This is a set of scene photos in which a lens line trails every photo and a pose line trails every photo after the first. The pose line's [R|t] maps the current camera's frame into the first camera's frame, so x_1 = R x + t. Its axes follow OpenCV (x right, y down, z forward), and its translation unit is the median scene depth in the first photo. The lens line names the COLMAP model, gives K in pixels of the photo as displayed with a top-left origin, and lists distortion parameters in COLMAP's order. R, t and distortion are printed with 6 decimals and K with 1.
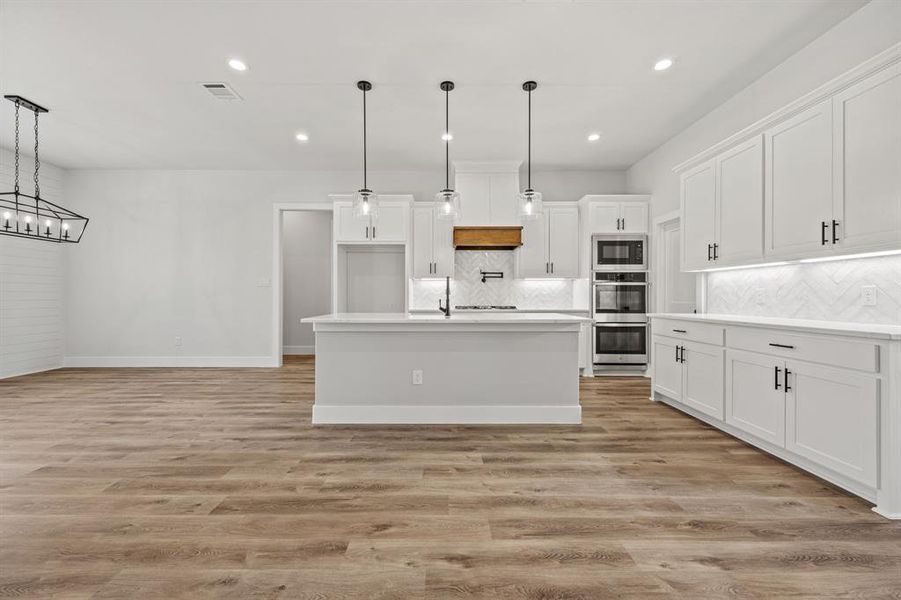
lens RADIAL K [[360.7, 0, 445.1], [0, 360.7, 295.6], [0, 0, 1]] dist [0.007141, -0.000094]
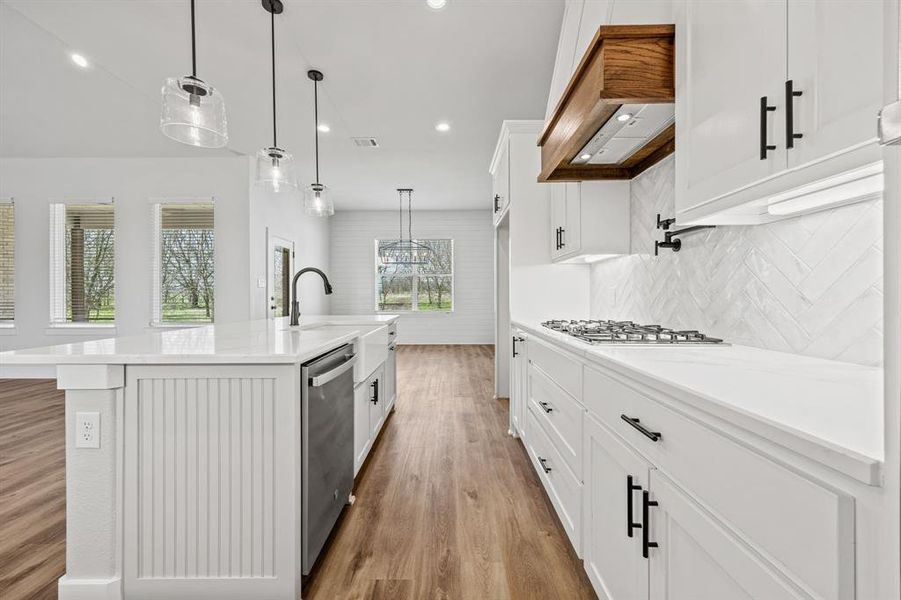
lens RADIAL K [[360.7, 0, 445.1], [0, 360.7, 295.6], [0, 0, 1]] dist [0.007141, -0.000094]
pose [[-0.015567, -0.000476, -0.999879, 0.664584], [0.004750, 0.999989, -0.000550, 0.001005], [0.999868, -0.004758, -0.015565, 1.239224]]
